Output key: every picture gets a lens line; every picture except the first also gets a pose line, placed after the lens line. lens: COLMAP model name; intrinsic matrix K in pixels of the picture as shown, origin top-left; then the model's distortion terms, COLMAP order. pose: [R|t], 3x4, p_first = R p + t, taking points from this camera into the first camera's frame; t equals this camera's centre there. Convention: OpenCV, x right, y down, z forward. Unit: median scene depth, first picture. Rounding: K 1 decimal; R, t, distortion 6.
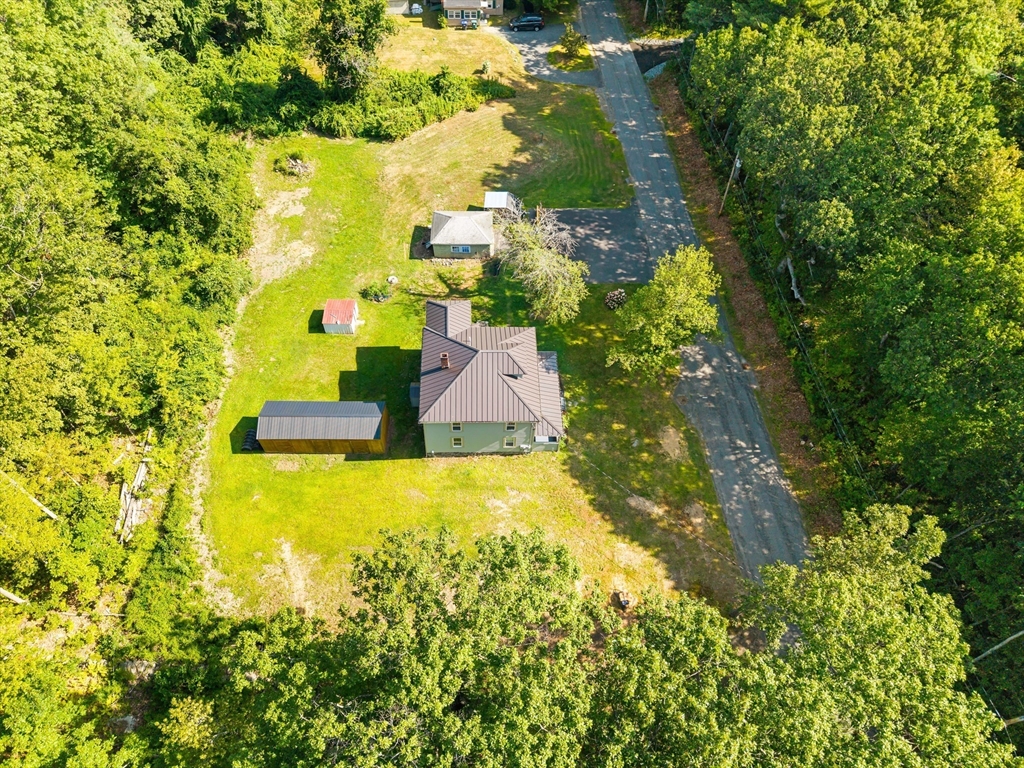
lens RADIAL K [[687.6, 0, 512.0], [0, 687.6, 384.0], [0, 0, 1]] dist [0.051388, -0.065944]
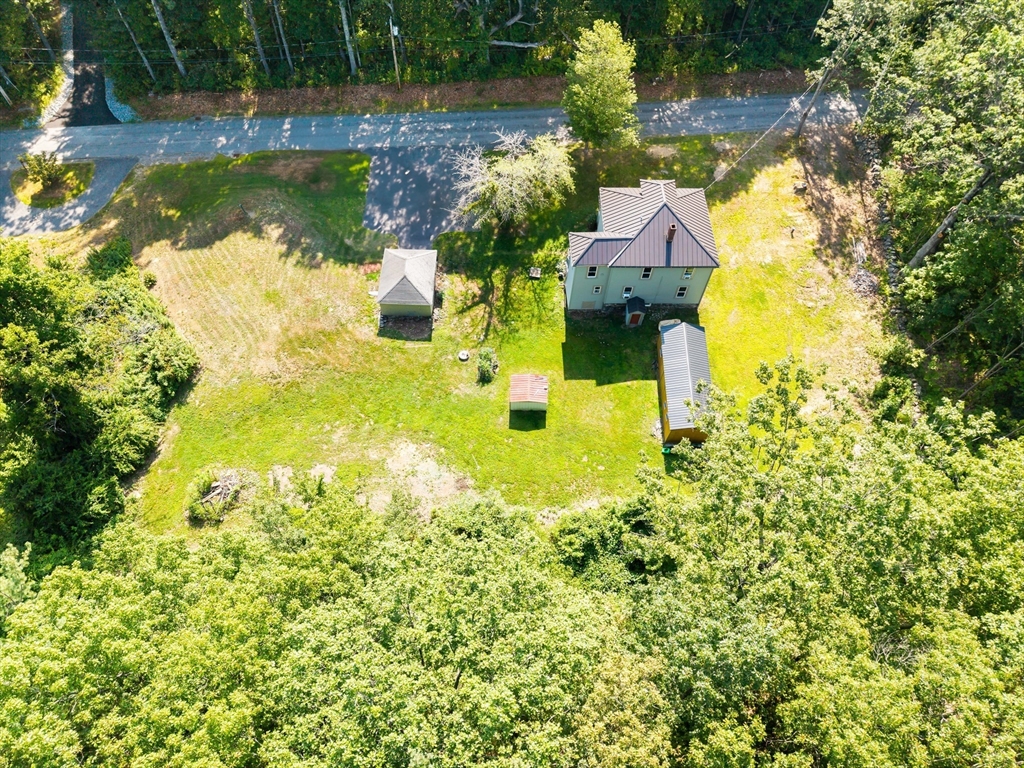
lens RADIAL K [[687.6, 0, 512.0], [0, 687.6, 384.0], [0, 0, 1]] dist [0.051388, -0.065944]
pose [[0.020005, -0.869715, 0.493149, -0.641828], [0.800261, 0.309601, 0.513546, -0.545597], [-0.599318, 0.384375, 0.702192, 0.360267]]
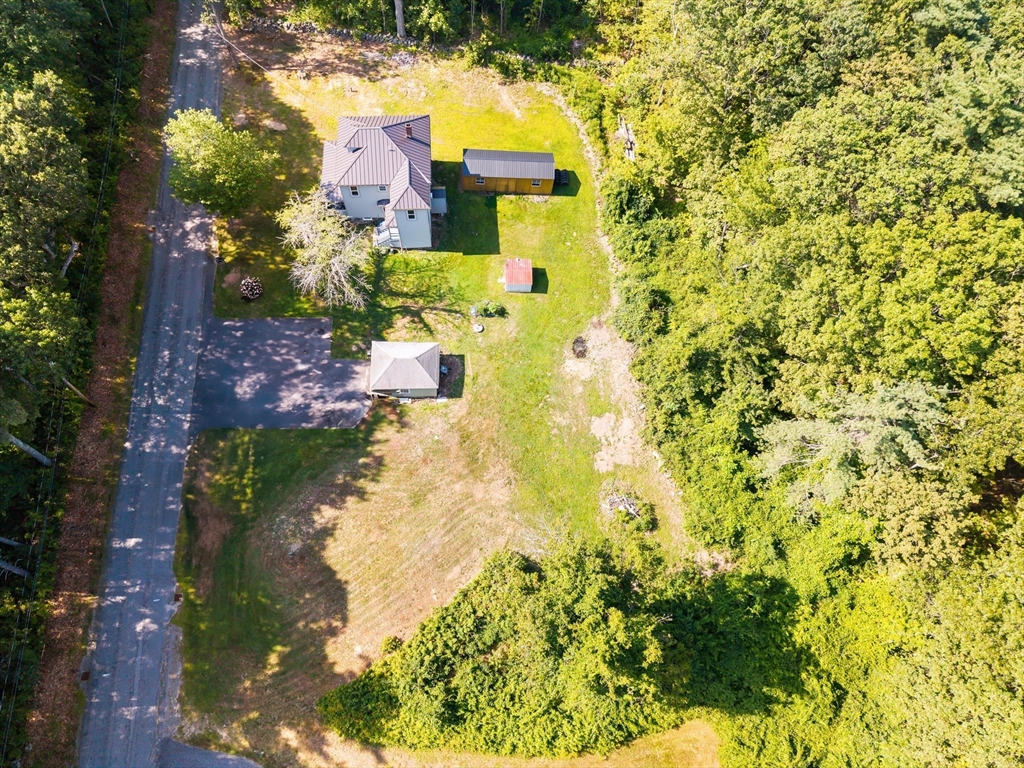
lens RADIAL K [[687.6, 0, 512.0], [0, 687.6, 384.0], [0, 0, 1]] dist [0.051388, -0.065944]
pose [[-0.996553, -0.004912, -0.082810, -0.140417], [-0.070995, -0.465868, 0.882001, -1.074852], [-0.042911, 0.884840, 0.463914, 0.612005]]
